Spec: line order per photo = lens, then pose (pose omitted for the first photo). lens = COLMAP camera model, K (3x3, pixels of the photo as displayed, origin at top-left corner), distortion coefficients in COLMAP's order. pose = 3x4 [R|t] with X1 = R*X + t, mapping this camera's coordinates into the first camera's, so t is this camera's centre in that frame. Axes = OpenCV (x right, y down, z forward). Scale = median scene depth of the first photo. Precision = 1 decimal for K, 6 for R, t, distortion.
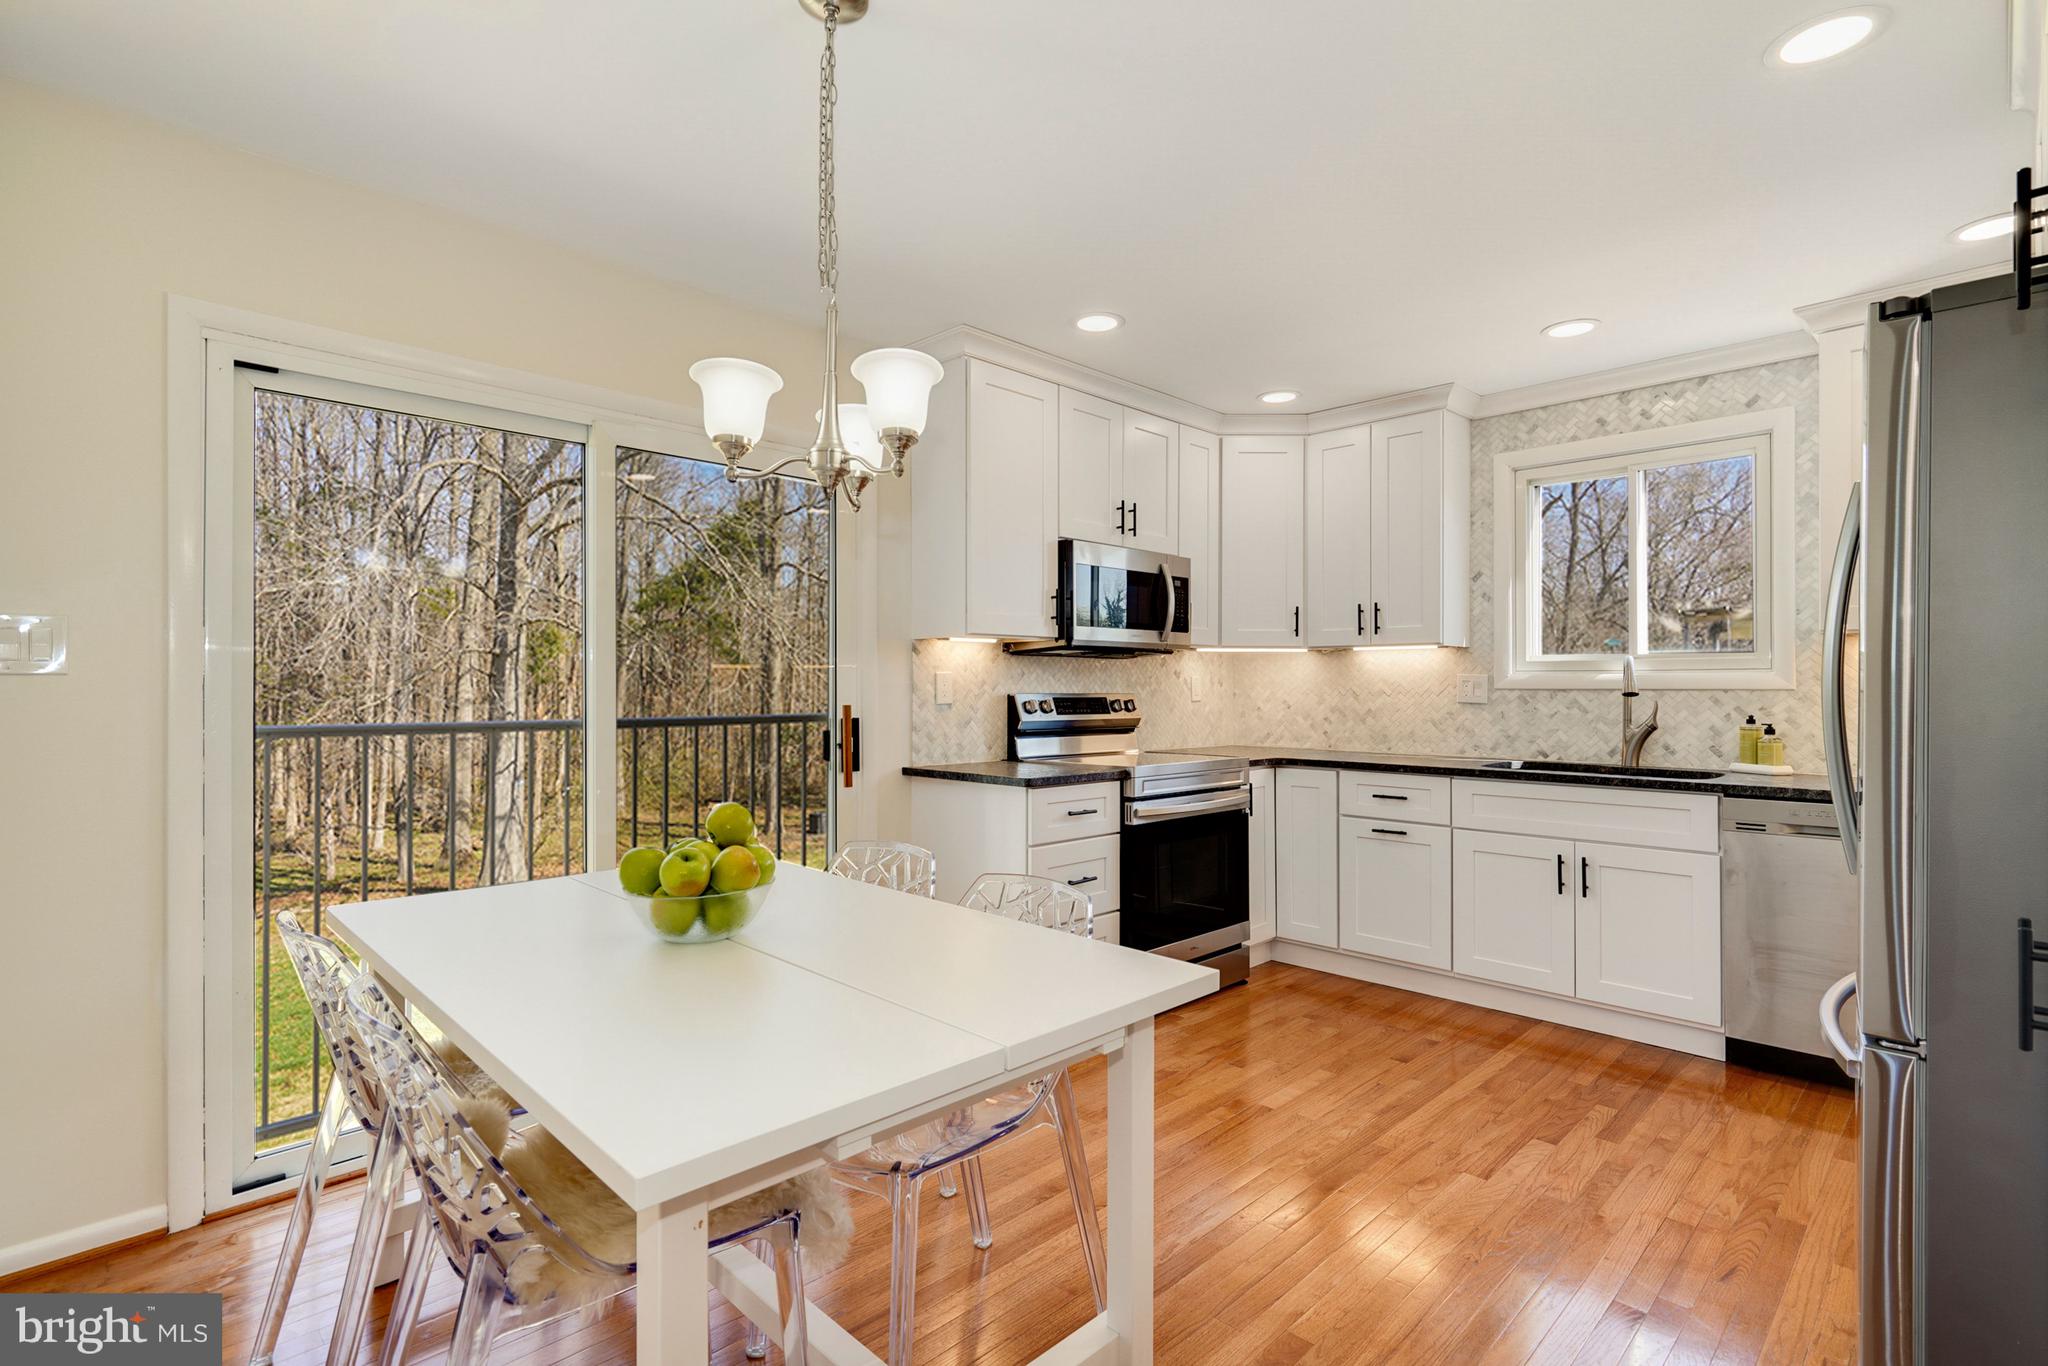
lens RADIAL K [[965.9, 0, 1022.2], [0, 965.9, 674.8], [0, 0, 1]] dist [-0.001131, -0.000461]
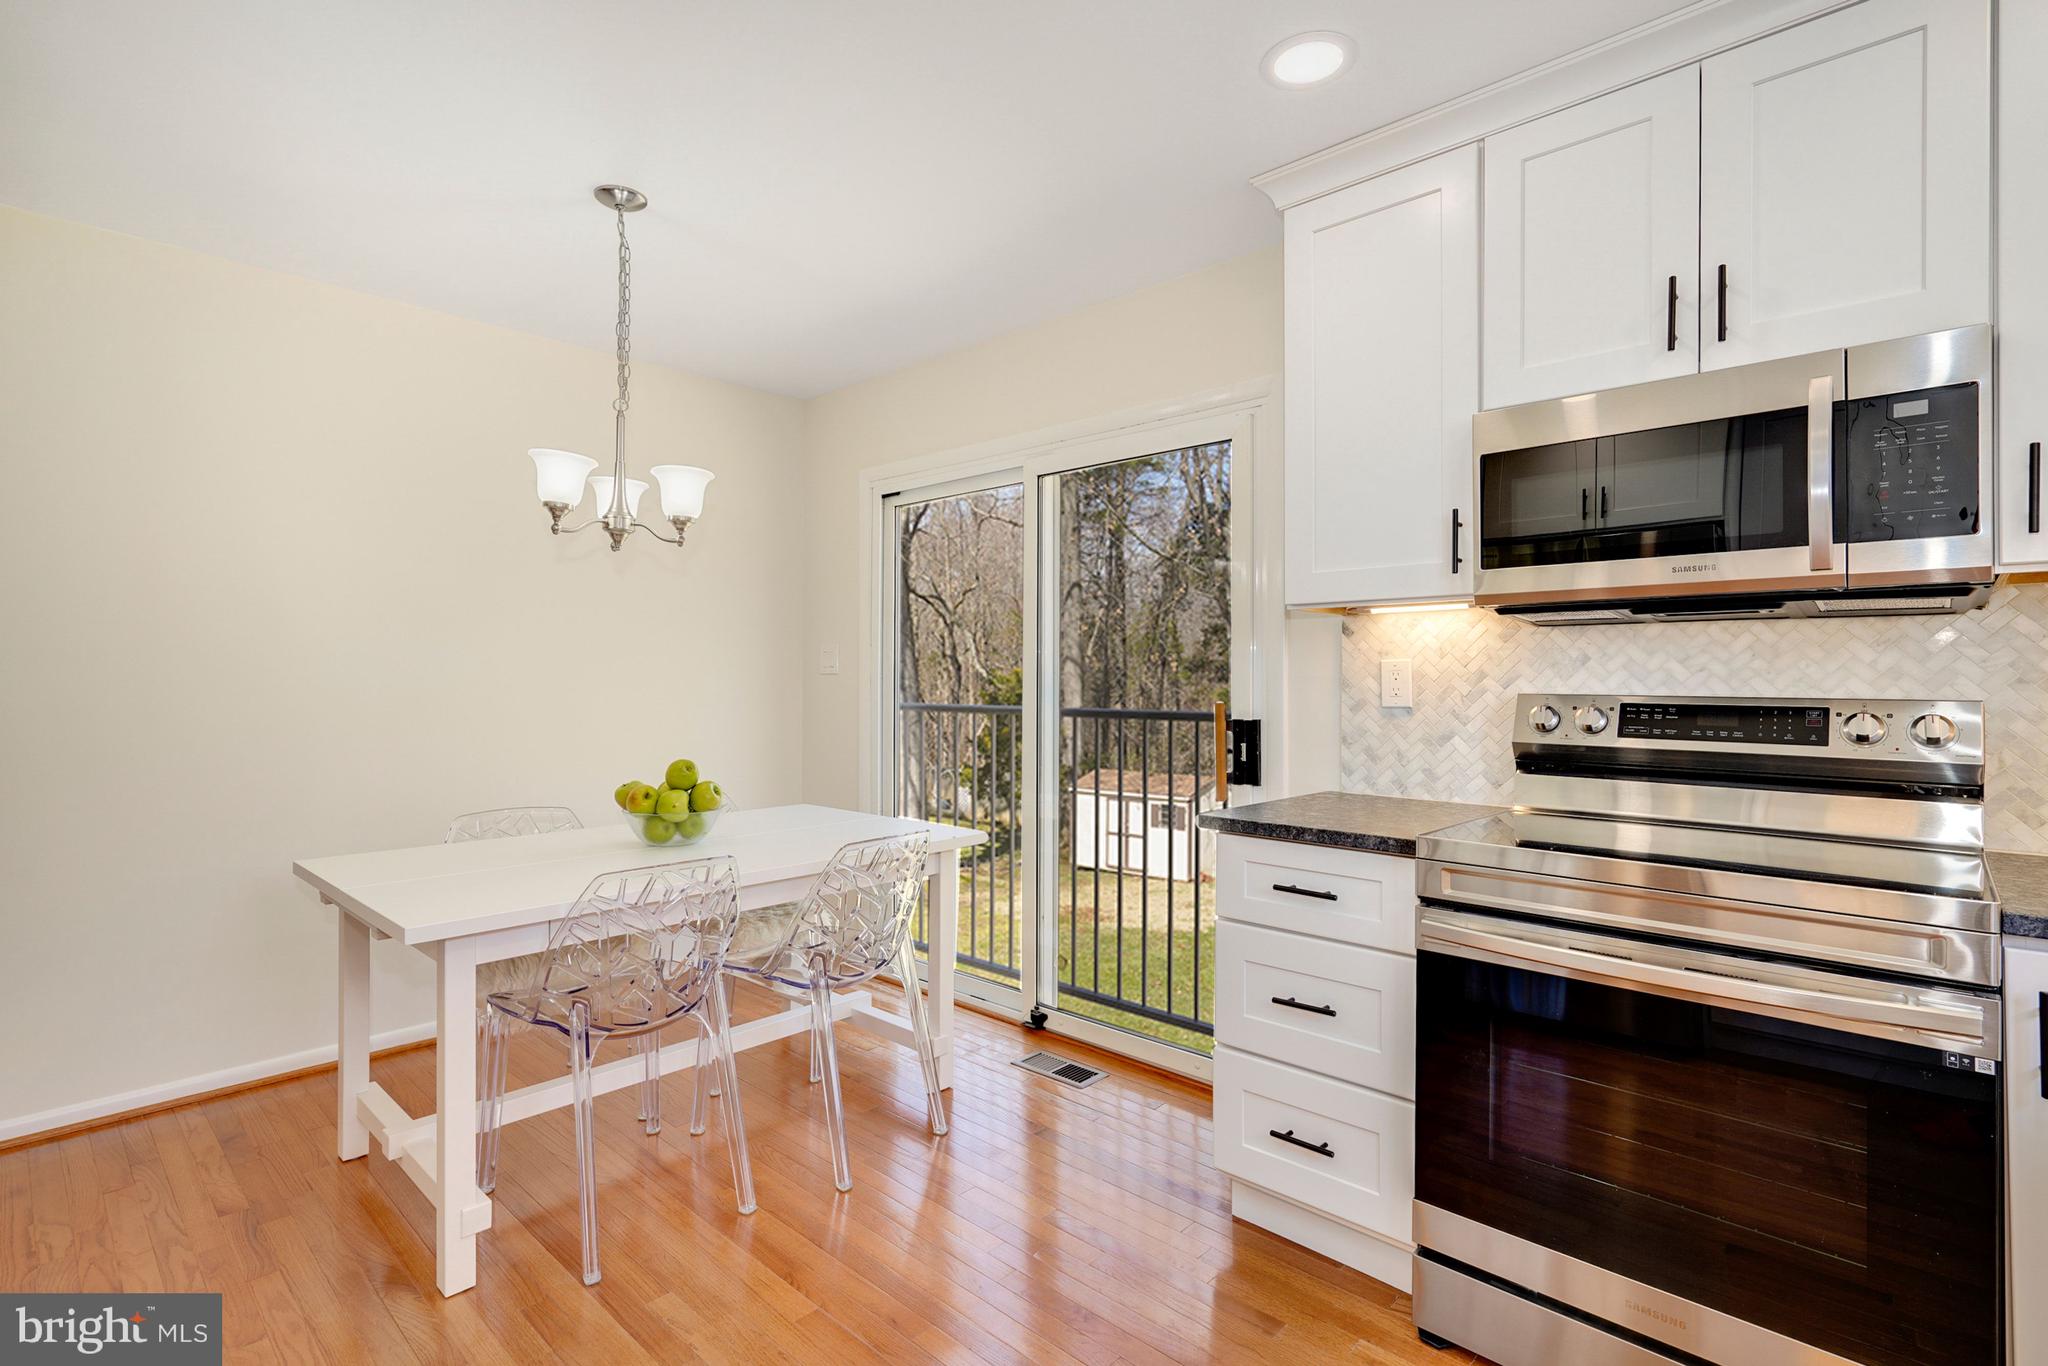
lens RADIAL K [[965.9, 0, 1022.2], [0, 965.9, 674.8], [0, 0, 1]] dist [-0.001131, -0.000461]
pose [[0.040772, -0.007999, -0.999136, 0.540767], [0.007200, 0.999944, -0.007712, 0.009906], [0.999143, -0.006880, 0.040827, 0.655953]]
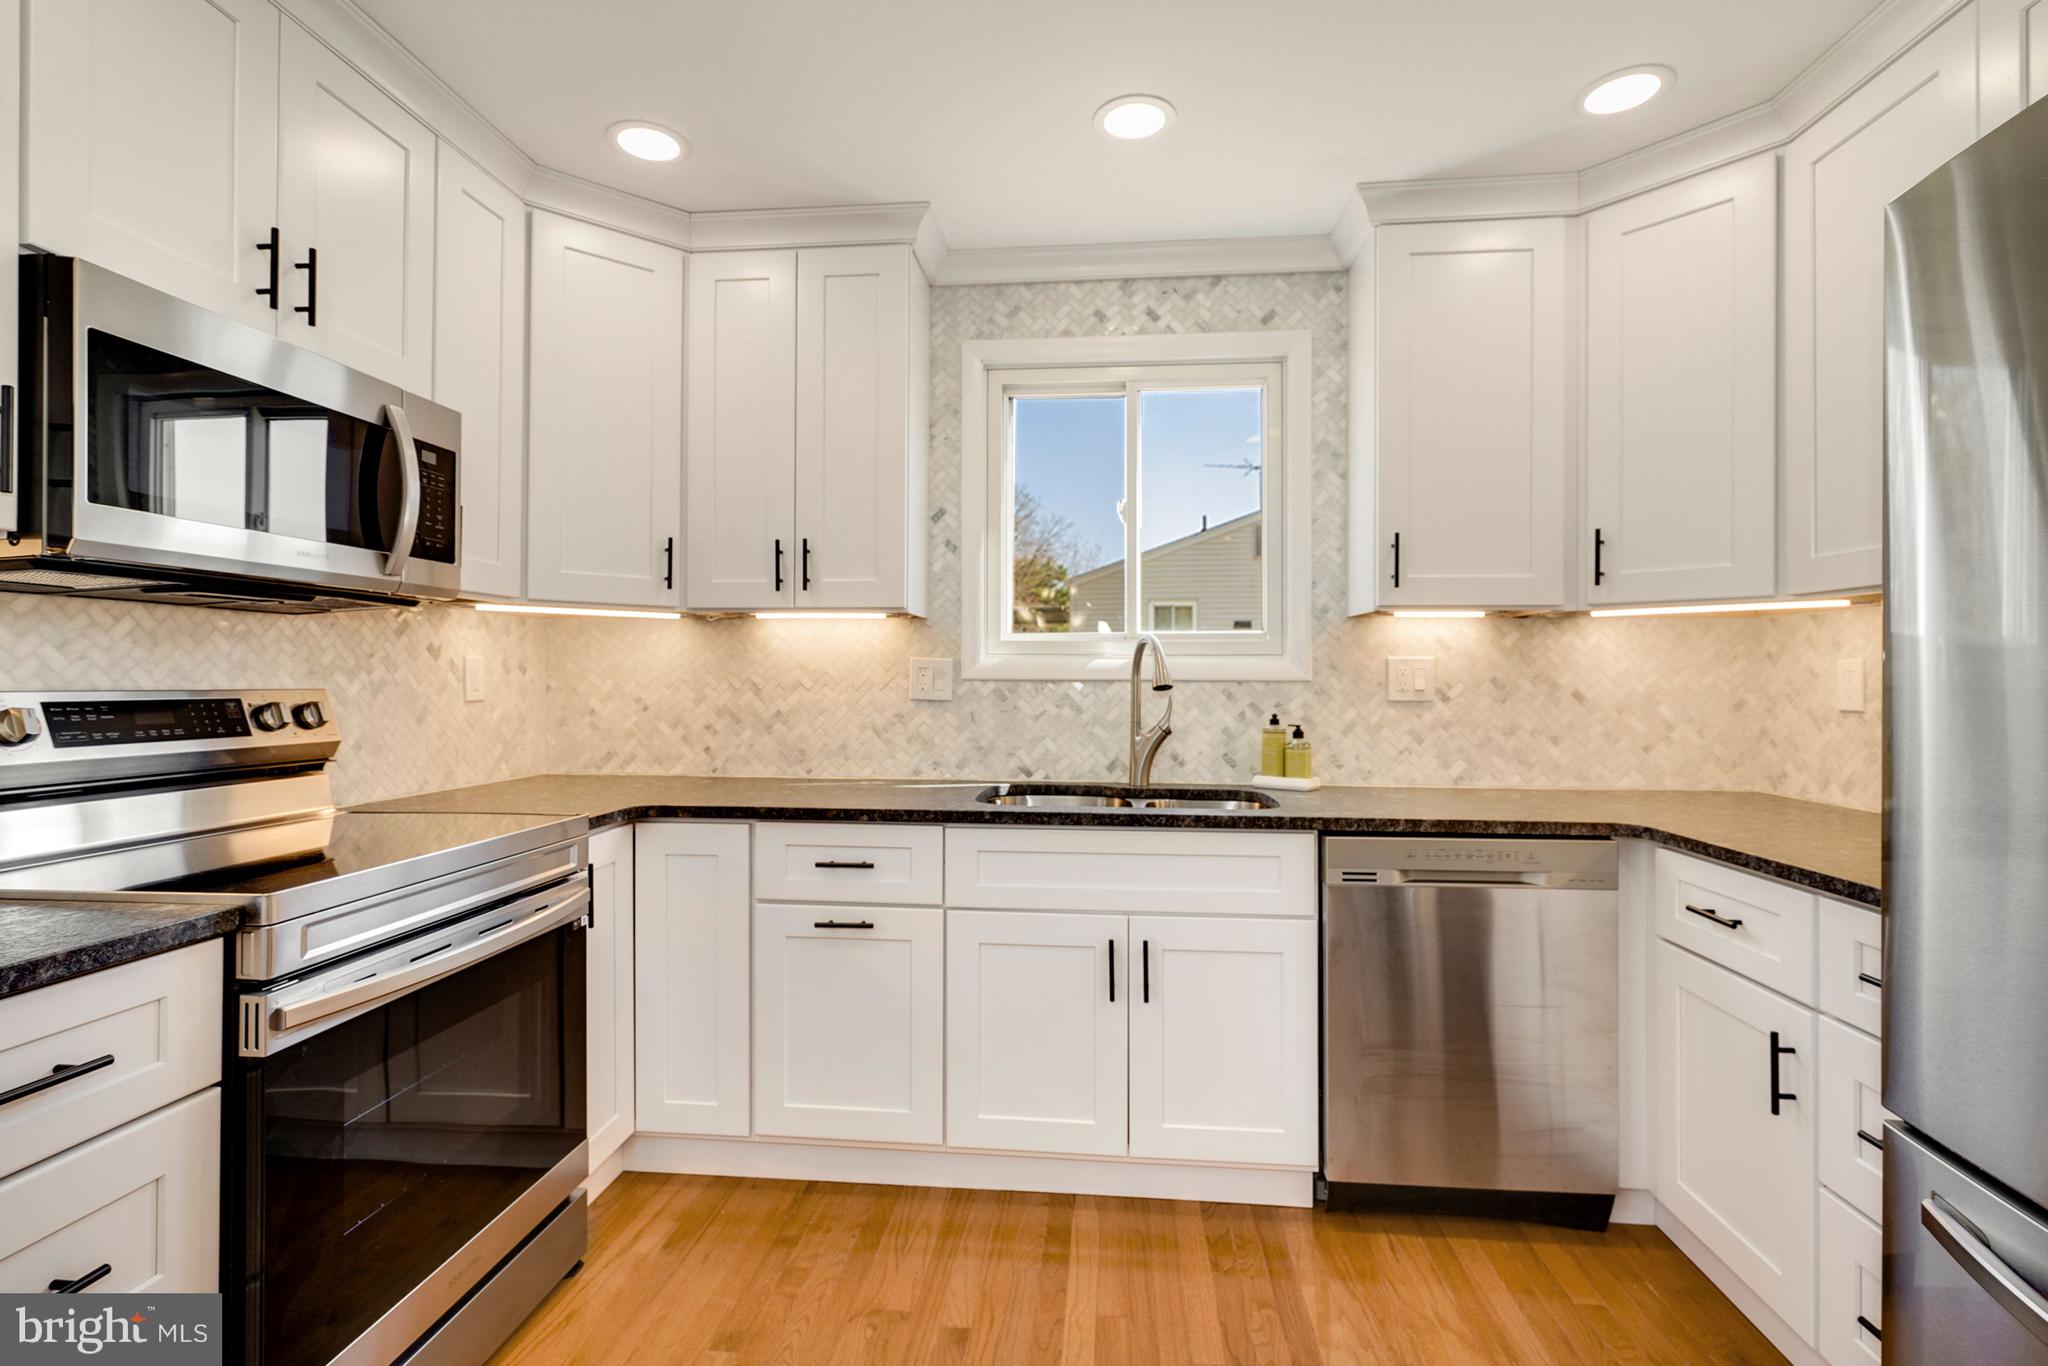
lens RADIAL K [[965.9, 0, 1022.2], [0, 965.9, 674.8], [0, 0, 1]] dist [-0.001131, -0.000461]
pose [[0.772715, 0.003117, 0.634745, 0.087740], [-0.010881, 0.999906, 0.008337, 0.005245], [-0.634659, -0.013349, 0.772677, 0.458088]]
